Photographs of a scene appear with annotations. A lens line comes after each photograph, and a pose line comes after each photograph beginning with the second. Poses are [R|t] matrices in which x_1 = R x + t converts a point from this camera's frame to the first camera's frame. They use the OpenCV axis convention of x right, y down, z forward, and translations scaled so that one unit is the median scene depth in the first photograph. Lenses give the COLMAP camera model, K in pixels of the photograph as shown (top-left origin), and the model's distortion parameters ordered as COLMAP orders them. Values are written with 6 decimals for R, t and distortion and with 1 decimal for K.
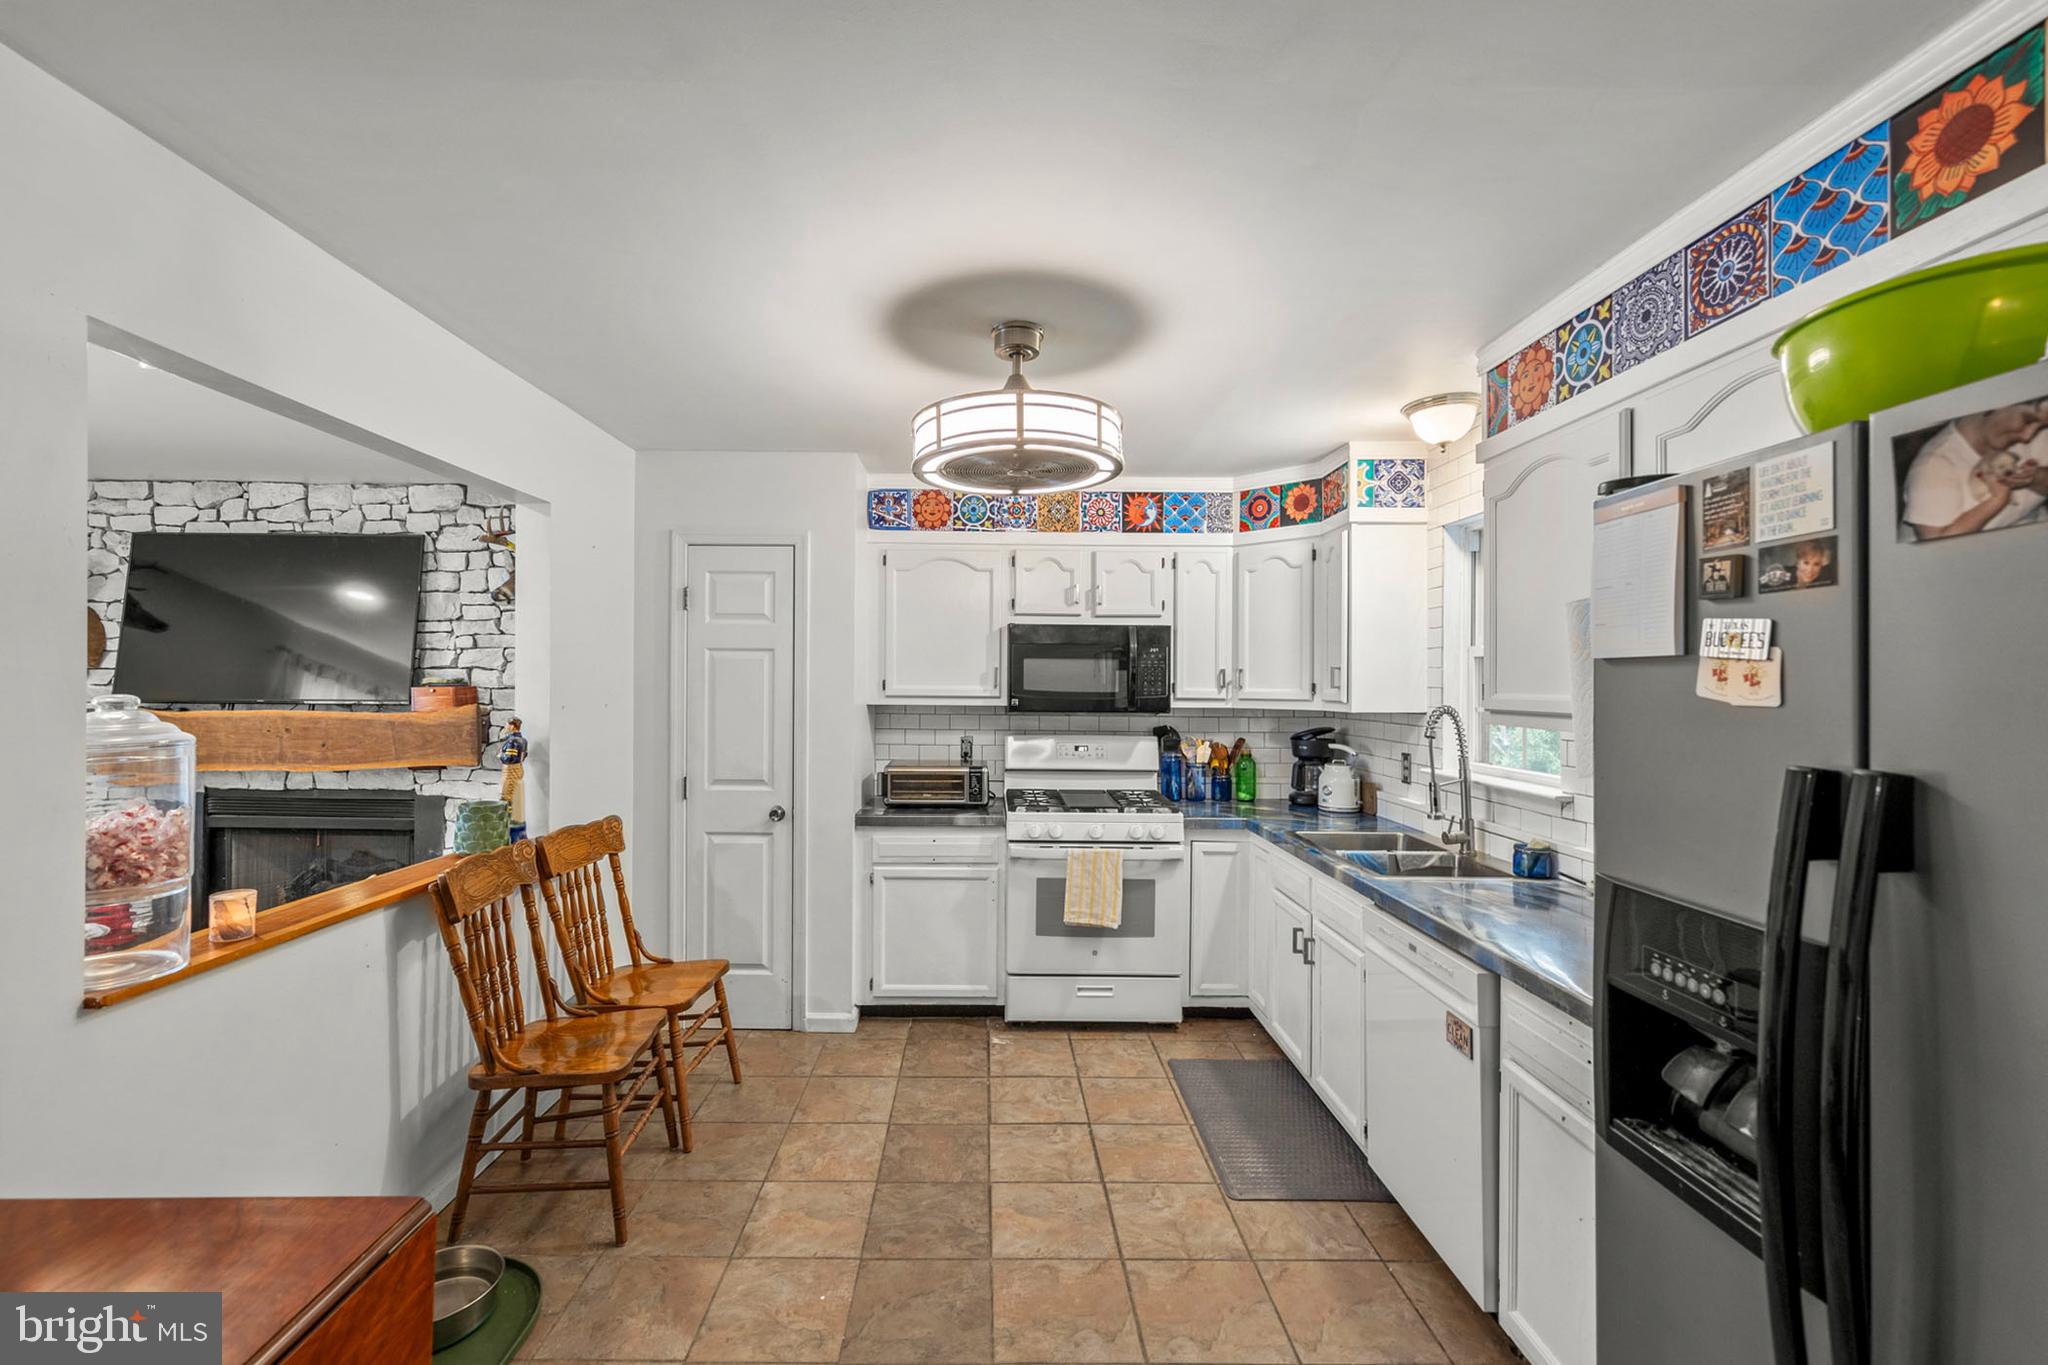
lens RADIAL K [[869.7, 0, 973.9], [0, 869.7, 676.8], [0, 0, 1]] dist [0.002179, 0.000514]
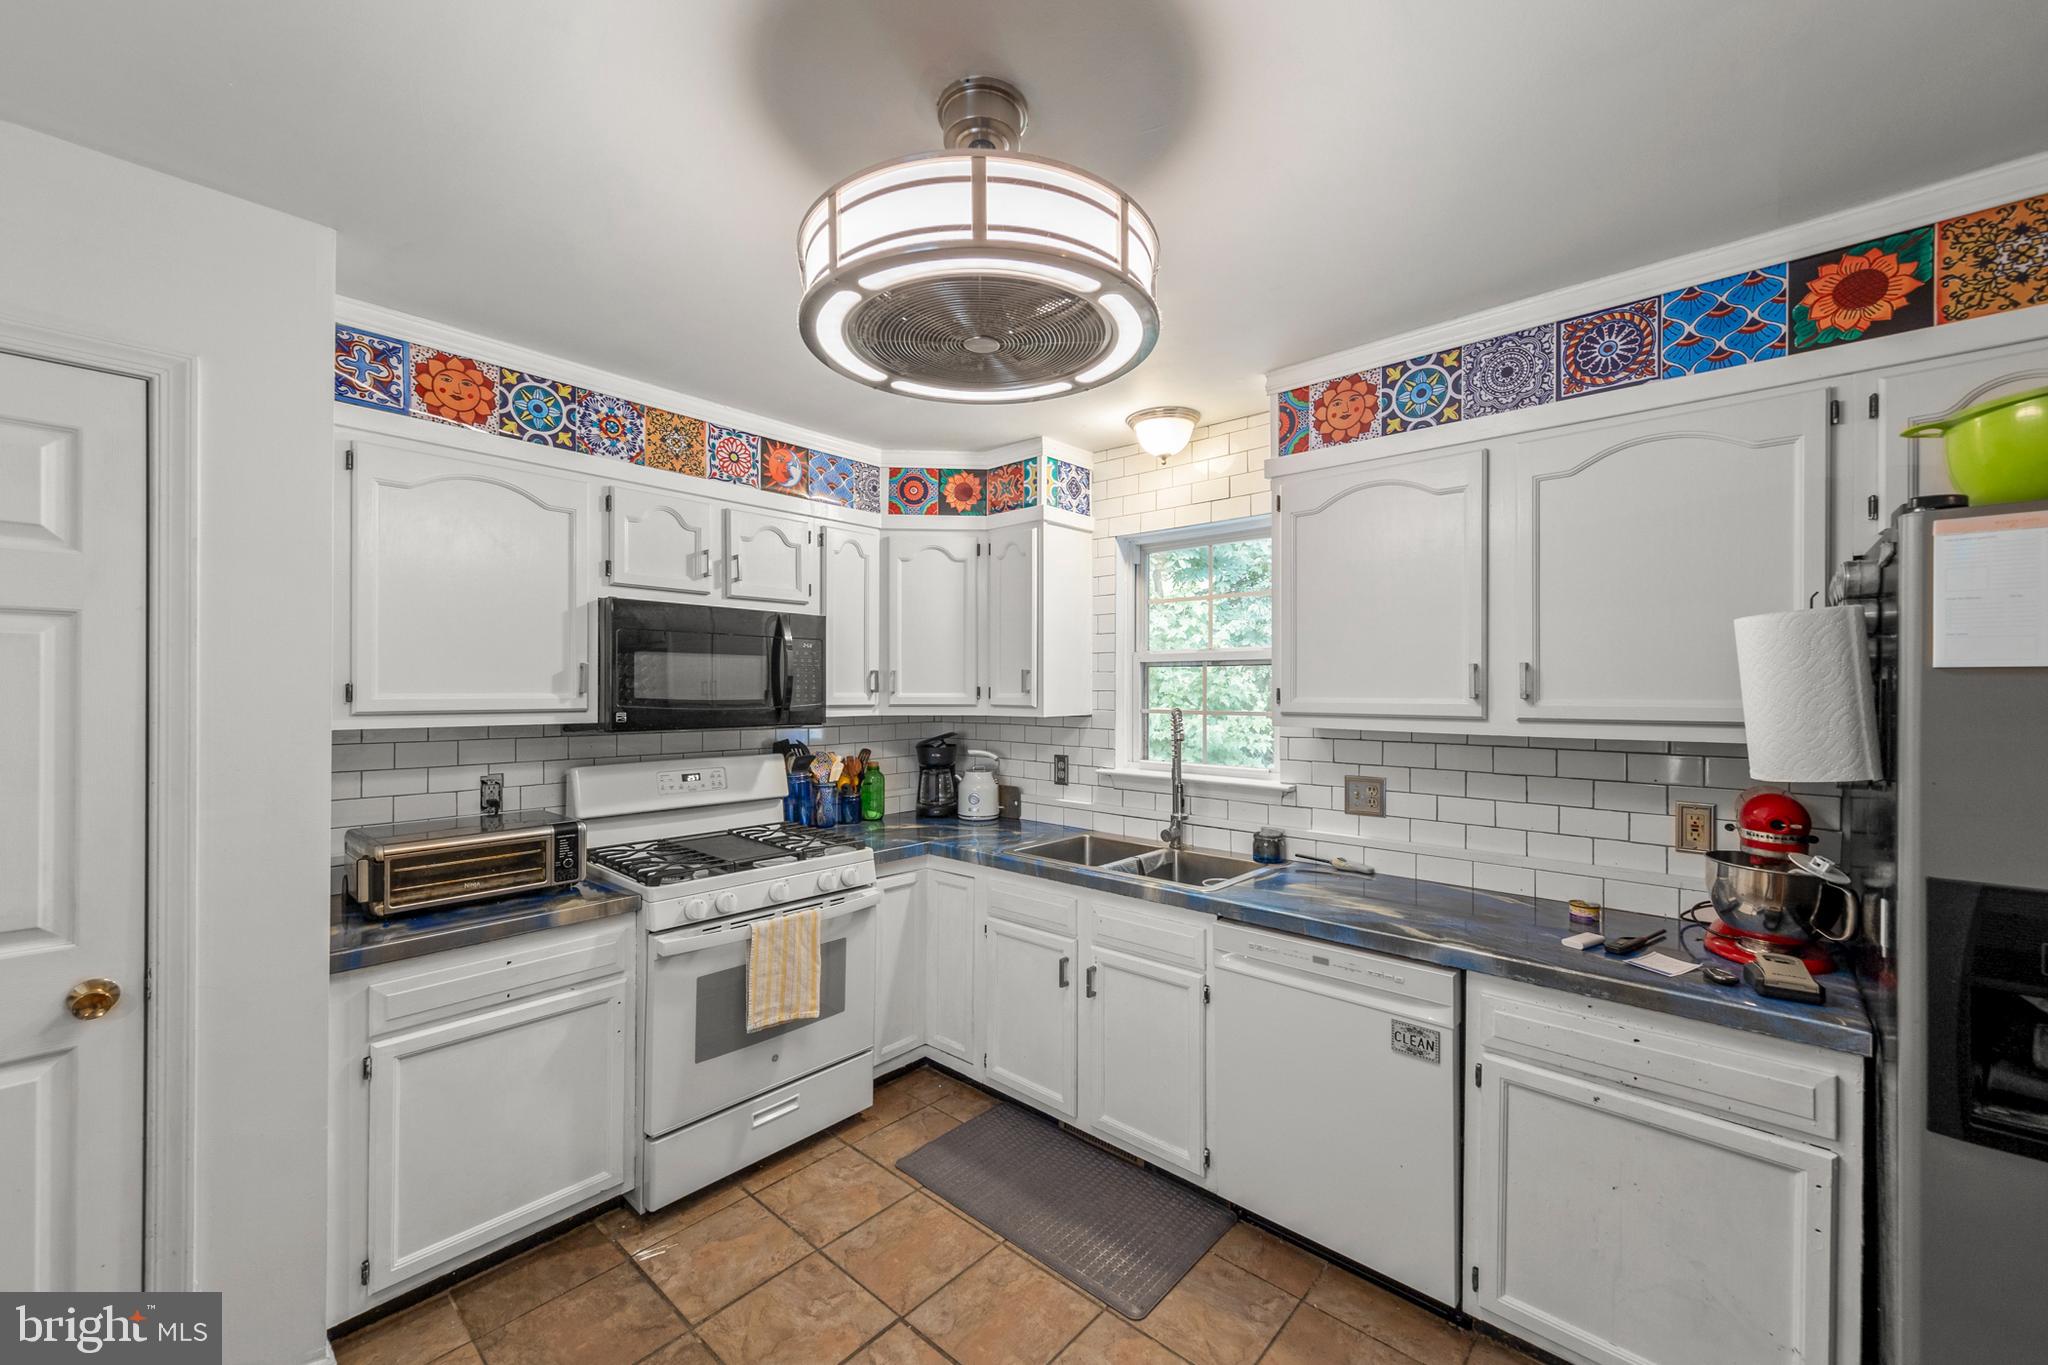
lens RADIAL K [[801.1, 0, 1035.4], [0, 801.1, 682.1], [0, 0, 1]] dist [0.007669, -0.000409]
pose [[0.648853, -0.000213, 0.760913, -0.229424], [-0.004058, 0.999985, 0.003741, -0.001117], [-0.760903, -0.005515, 0.648843, 0.395887]]
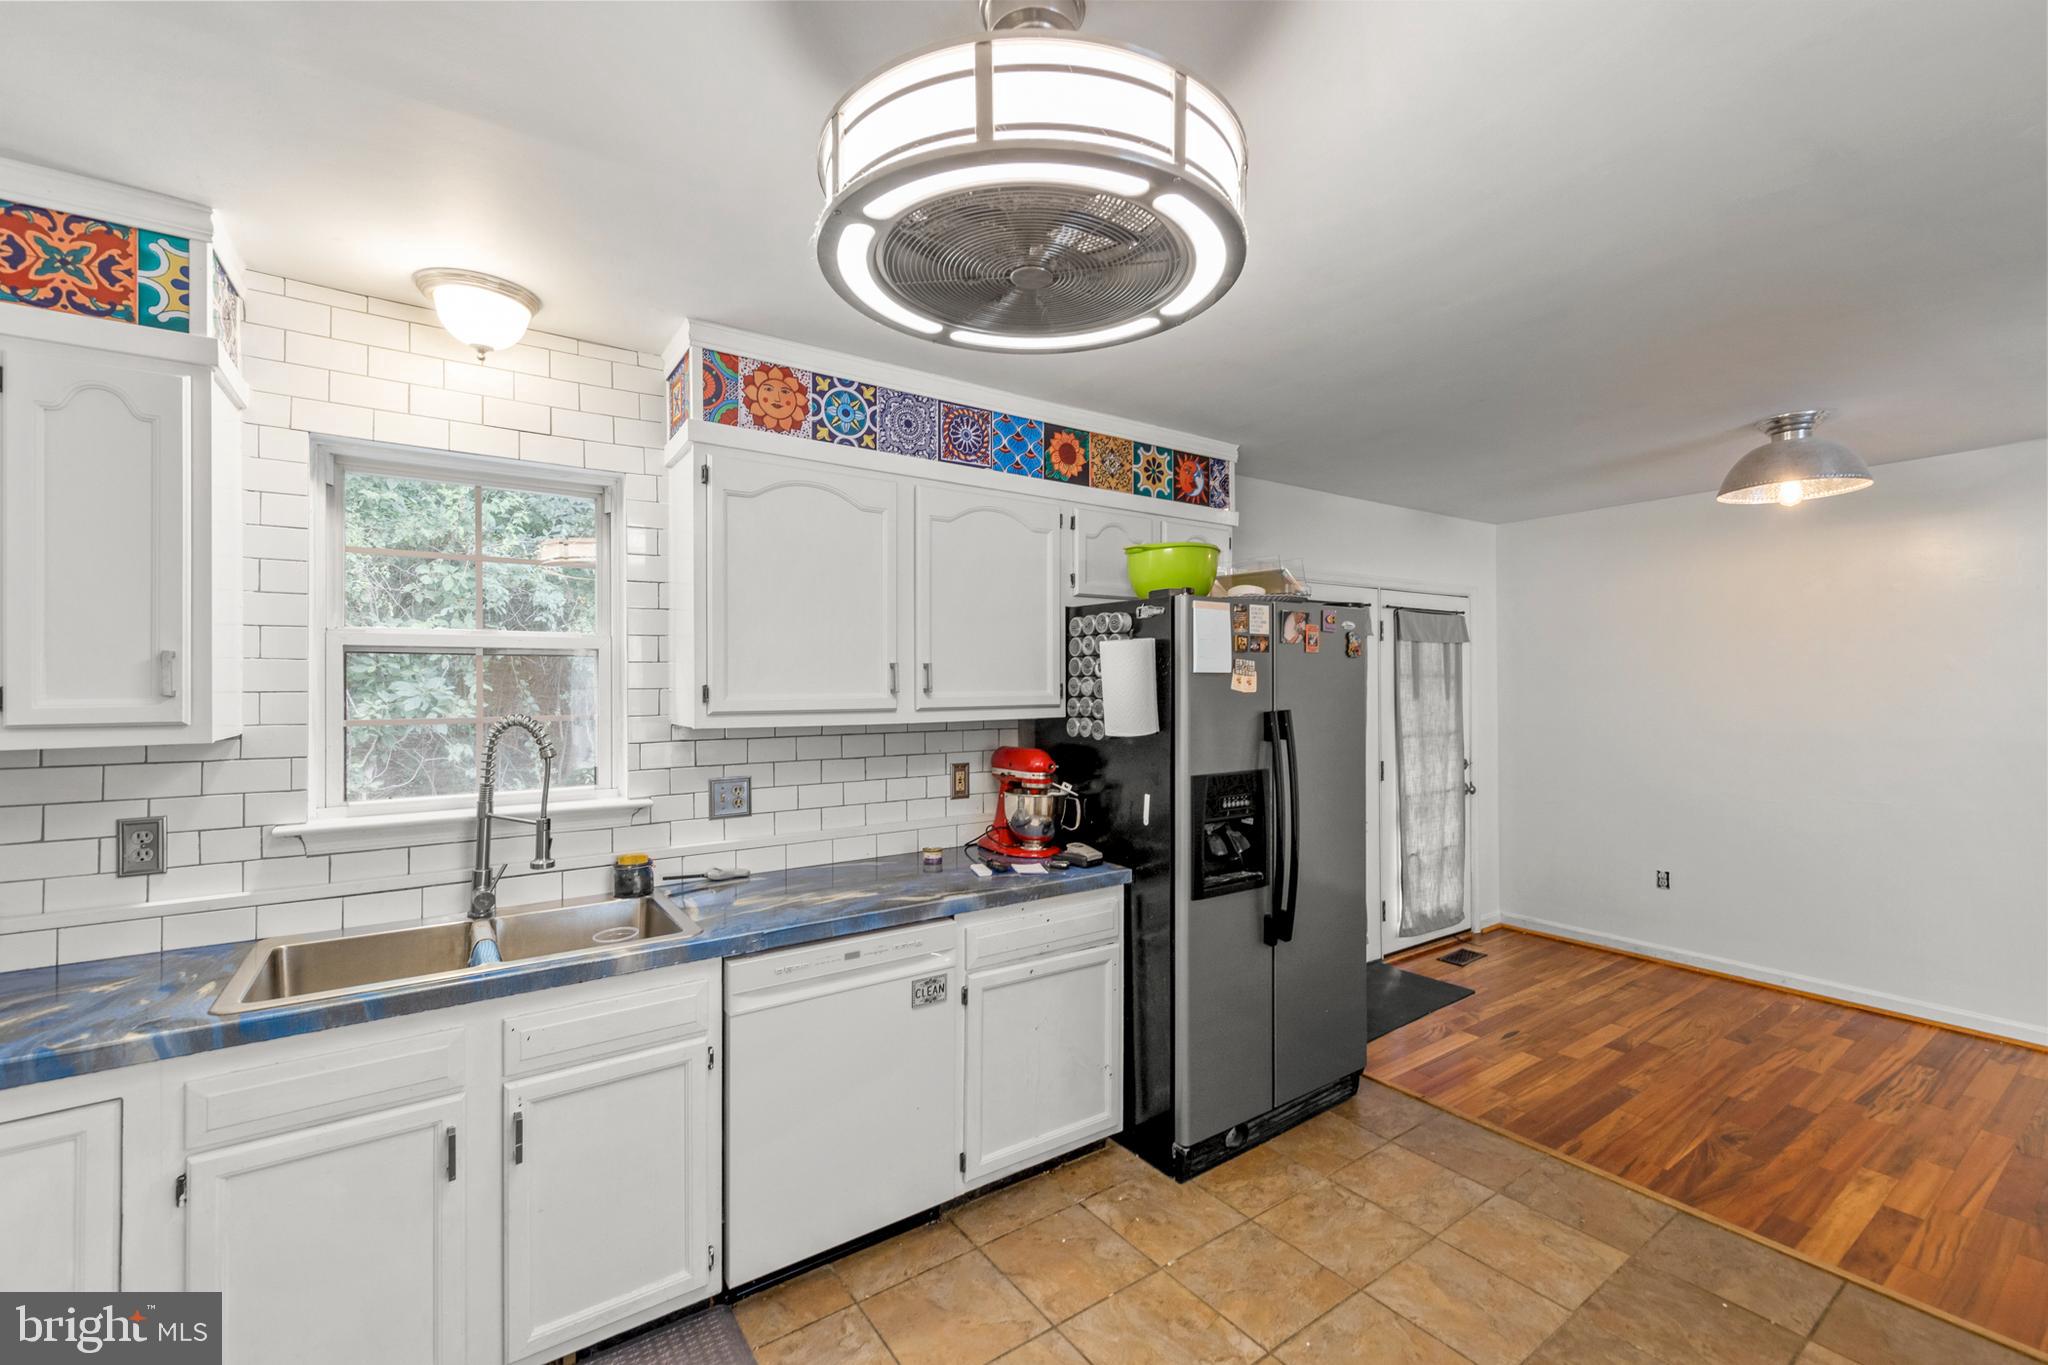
lens RADIAL K [[836.2, 0, 1017.3], [0, 836.2, 675.7], [0, 0, 1]] dist [0.002432, 0.002486]
pose [[-0.583862, 0.003290, 0.811846, -0.218561], [-0.006780, 0.999937, -0.008928, 0.002587], [-0.811825, -0.010717, -0.583803, 0.833464]]
